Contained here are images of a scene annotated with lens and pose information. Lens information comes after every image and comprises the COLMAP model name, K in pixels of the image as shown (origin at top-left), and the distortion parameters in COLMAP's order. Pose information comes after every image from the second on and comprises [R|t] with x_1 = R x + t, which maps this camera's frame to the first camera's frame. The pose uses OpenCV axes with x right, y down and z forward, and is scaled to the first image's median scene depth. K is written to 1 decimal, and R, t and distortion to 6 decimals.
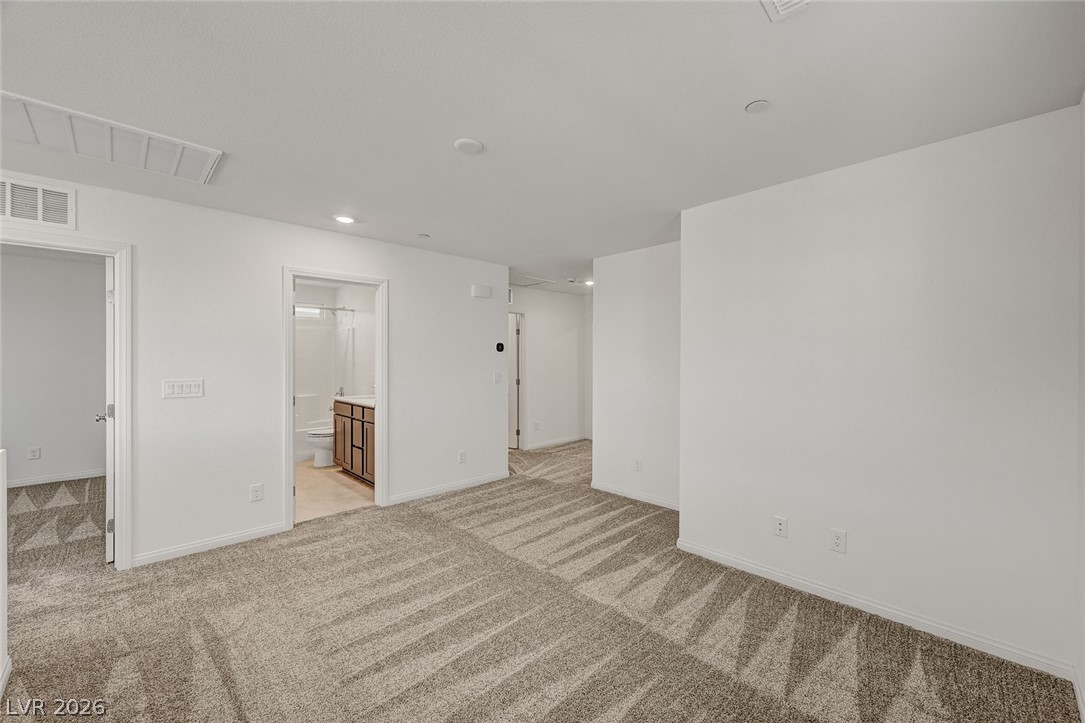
lens RADIAL K [[433.6, 0, 548.8], [0, 433.6, 360.5], [0, 0, 1]] dist [0.004558, 0.000177]
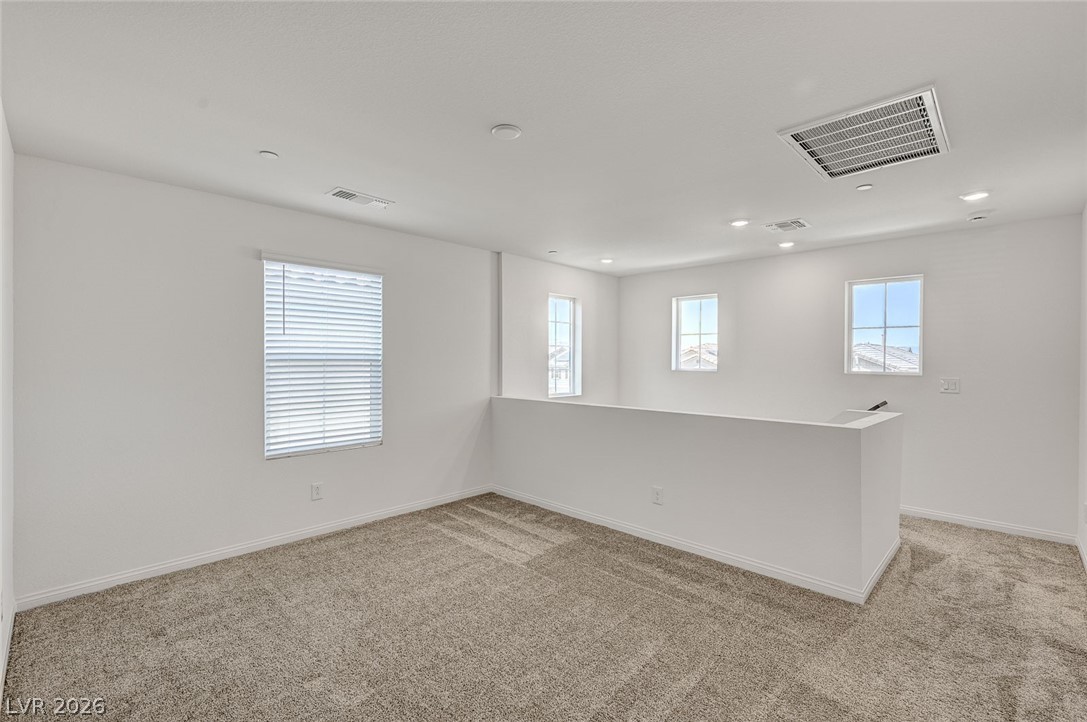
lens RADIAL K [[478.1, 0, 547.1], [0, 478.1, 358.5], [0, 0, 1]] dist [-0.002729, -0.000301]
pose [[-0.999810, -0.003594, -0.019157, -0.165359], [-0.003740, 0.999964, 0.007631, -0.005515], [0.019128, 0.007701, -0.999787, 1.338850]]
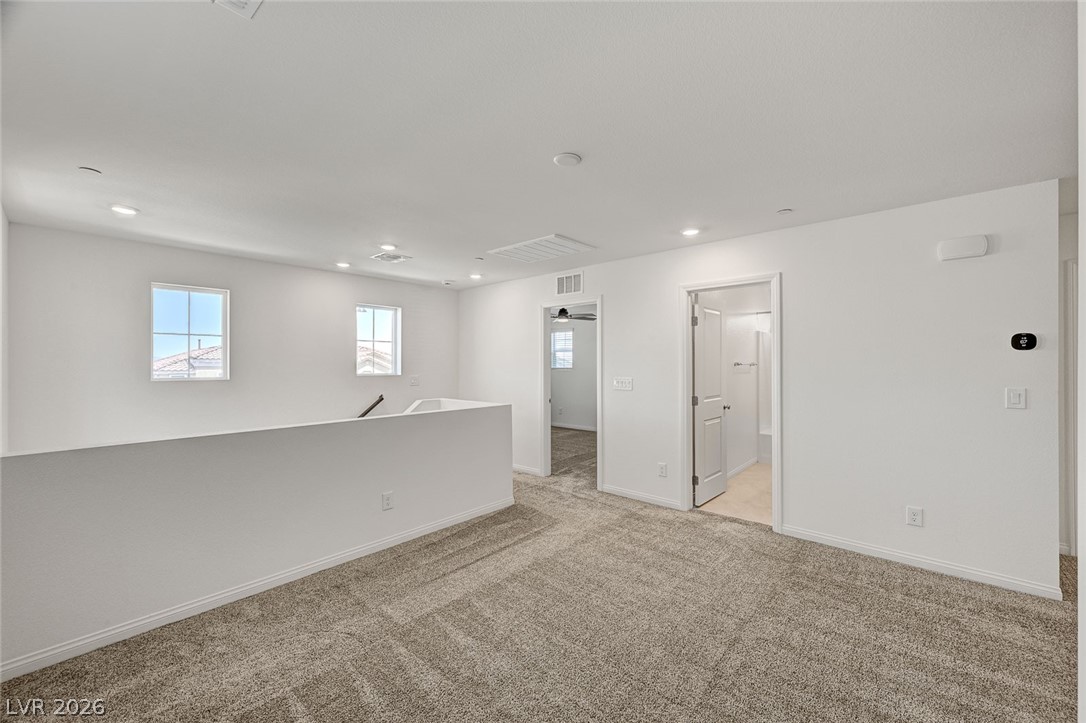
lens RADIAL K [[434.0, 0, 550.1], [0, 434.0, 361.0], [0, 0, 1]] dist [0.004558, 0.000177]
pose [[0.073971, -0.006800, -0.997237, 0.561070], [-0.003461, 0.999969, -0.007075, -0.001777], [0.997254, 0.003975, 0.073945, 0.578939]]
